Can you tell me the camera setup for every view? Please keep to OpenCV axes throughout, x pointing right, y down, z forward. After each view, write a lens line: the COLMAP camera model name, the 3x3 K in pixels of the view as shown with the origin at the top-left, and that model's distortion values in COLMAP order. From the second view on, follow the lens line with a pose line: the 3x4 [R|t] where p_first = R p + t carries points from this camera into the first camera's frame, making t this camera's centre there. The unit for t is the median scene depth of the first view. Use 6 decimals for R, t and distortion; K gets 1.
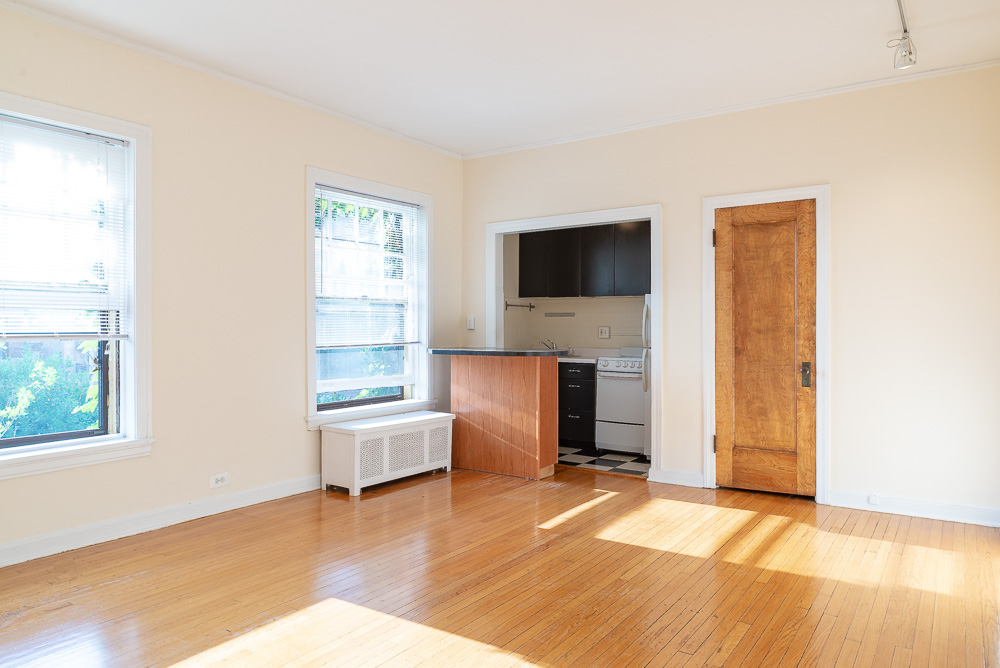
lens RADIAL K [[668.6, 0, 500.0], [0, 668.6, 334.0], [0, 0, 1]] dist [0.004401, 0.001648]
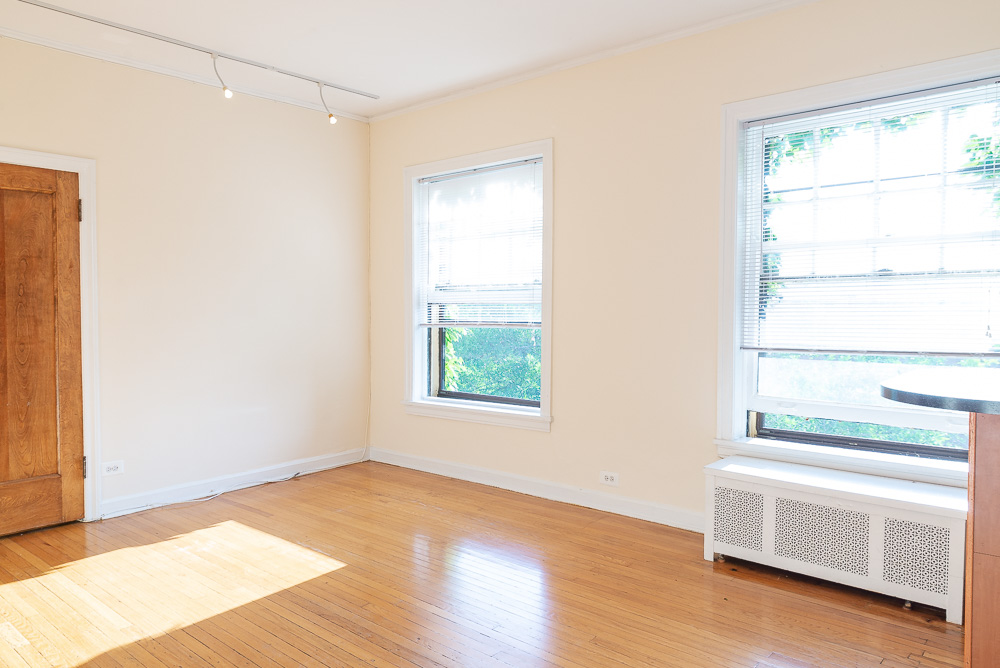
lens RADIAL K [[726.4, 0, 500.0], [0, 726.4, 334.0], [0, 0, 1]] dist [-0.004975, -0.004473]
pose [[-0.116385, 0.040329, -0.992385, 0.765625], [-0.010668, 0.999067, 0.041852, -0.038359], [0.993147, 0.015457, -0.115846, 1.170192]]
